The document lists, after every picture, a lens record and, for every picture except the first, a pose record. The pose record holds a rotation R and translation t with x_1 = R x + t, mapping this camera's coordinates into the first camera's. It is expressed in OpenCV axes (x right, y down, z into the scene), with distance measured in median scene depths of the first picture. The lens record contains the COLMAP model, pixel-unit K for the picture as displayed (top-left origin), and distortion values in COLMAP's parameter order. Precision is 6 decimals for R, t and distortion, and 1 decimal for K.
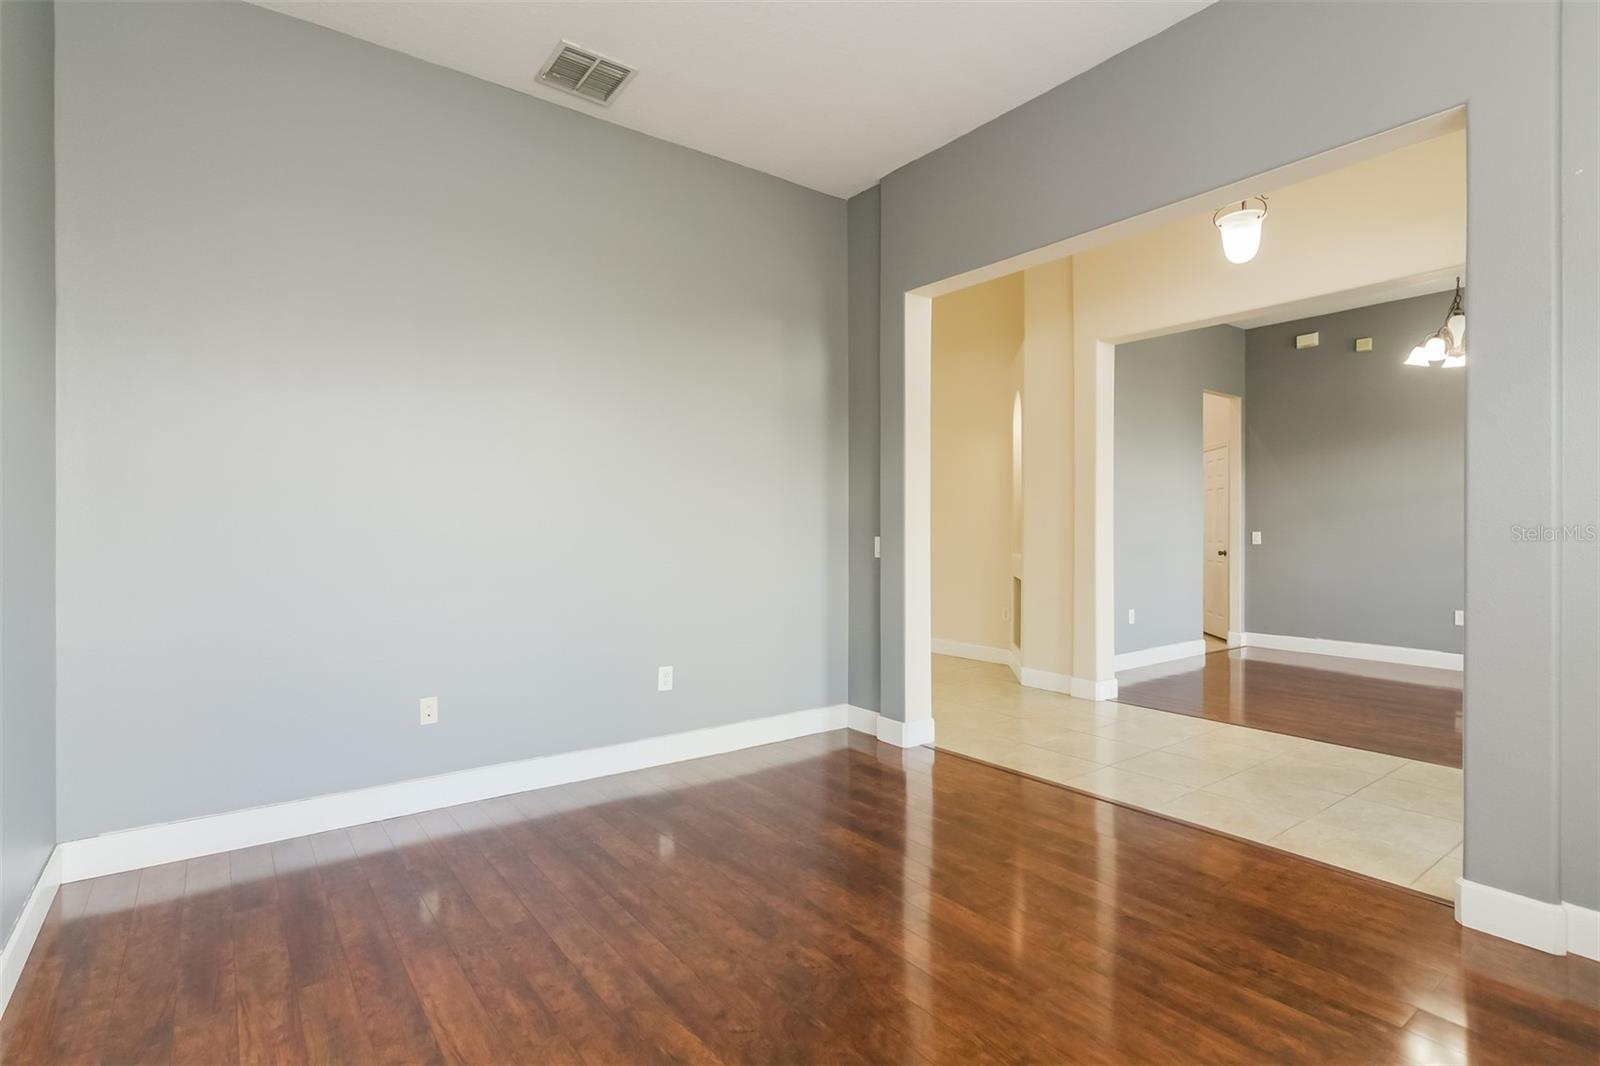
lens RADIAL K [[784.8, 0, 799.2], [0, 784.8, 539.4], [0, 0, 1]] dist [0.010510, -0.000546]
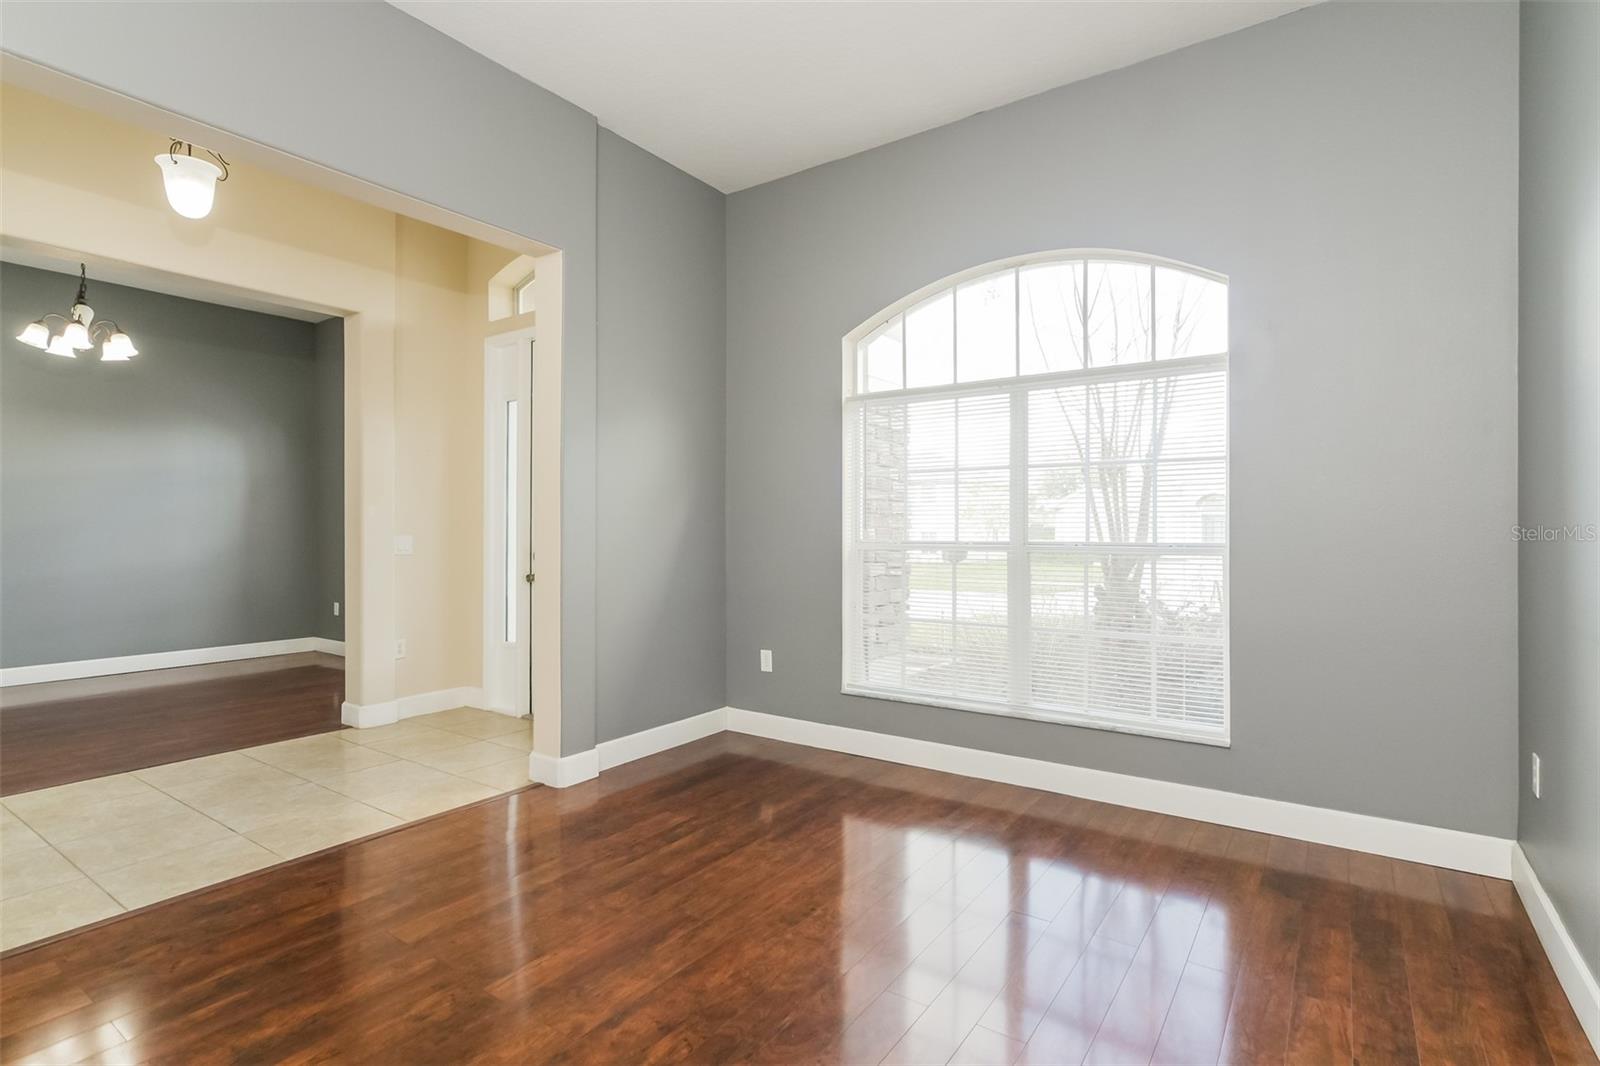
lens RADIAL K [[784.8, 0, 805.2], [0, 784.8, 527.9], [0, 0, 1]] dist [0.010510, -0.000546]
pose [[-0.315171, -0.005865, 0.949017, -0.846142], [0.010348, 0.999900, 0.009616, -0.028536], [-0.948978, 0.012851, -0.315079, 1.154498]]
